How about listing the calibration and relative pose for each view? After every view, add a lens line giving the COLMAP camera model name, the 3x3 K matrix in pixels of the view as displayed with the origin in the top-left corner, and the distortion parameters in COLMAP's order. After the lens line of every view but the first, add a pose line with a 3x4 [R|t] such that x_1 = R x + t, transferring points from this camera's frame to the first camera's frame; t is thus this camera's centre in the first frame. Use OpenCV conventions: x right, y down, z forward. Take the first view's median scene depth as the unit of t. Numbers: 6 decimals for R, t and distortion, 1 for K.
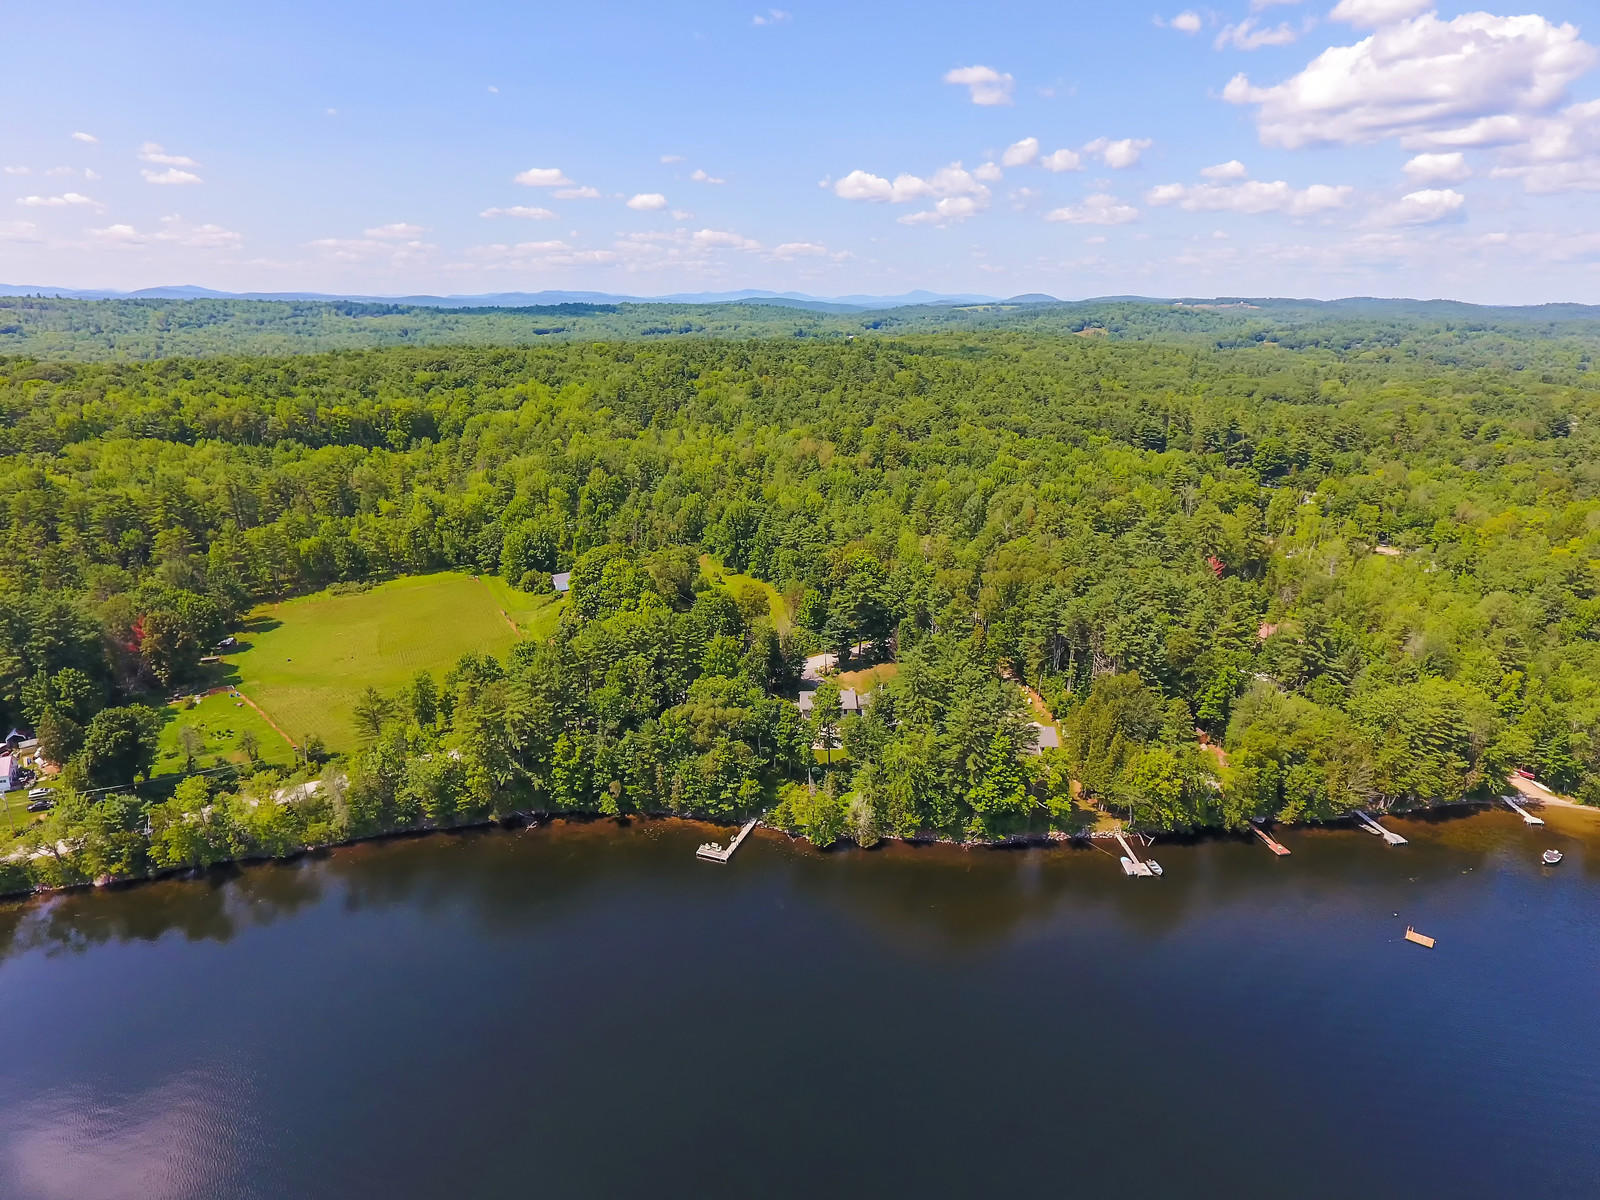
lens RADIAL K [[938.4, 0, 800.0], [0, 938.4, 600.0], [0, 0, 1]] dist [-0.002773, -0.002587]
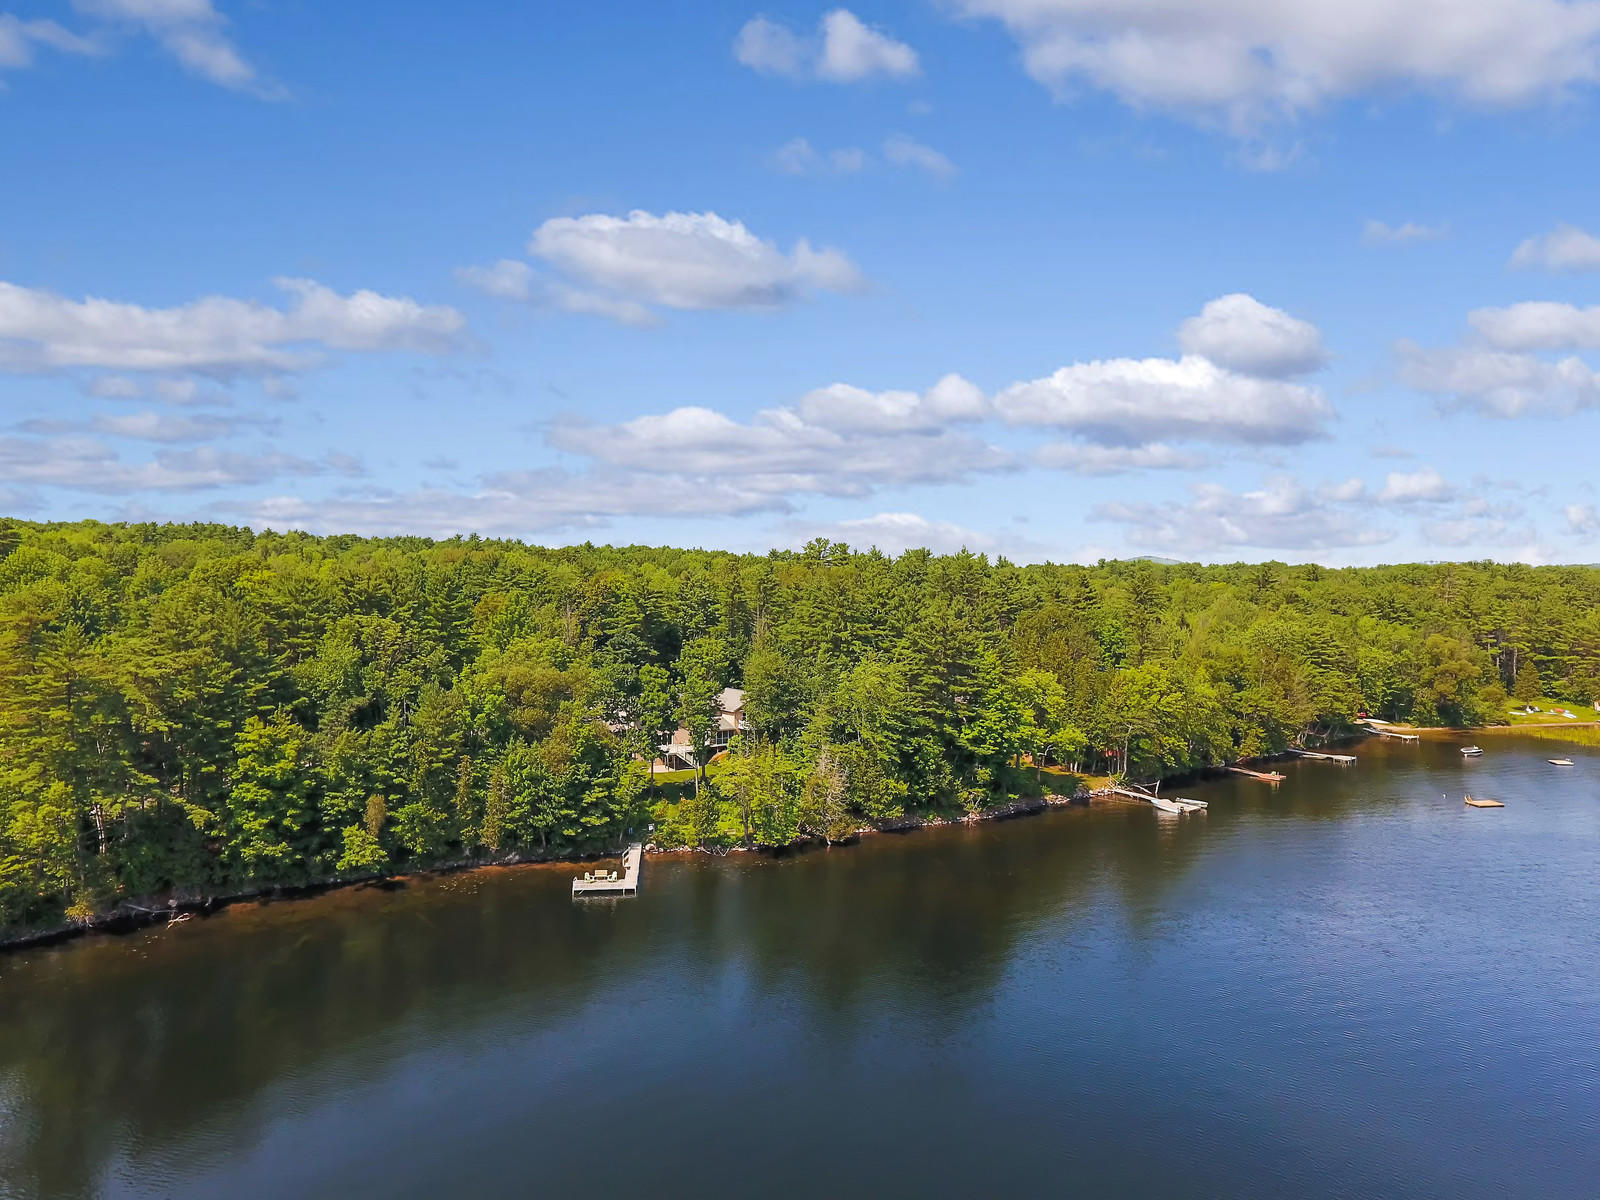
lens RADIAL K [[938.4, 0, 800.0], [0, 938.4, 600.0], [0, 0, 1]] dist [-0.002773, -0.002587]
pose [[0.883165, -0.018982, 0.468678, -0.230075], [0.153479, 0.955874, -0.250499, 0.253749], [-0.443242, 0.293164, 0.847108, 0.432665]]
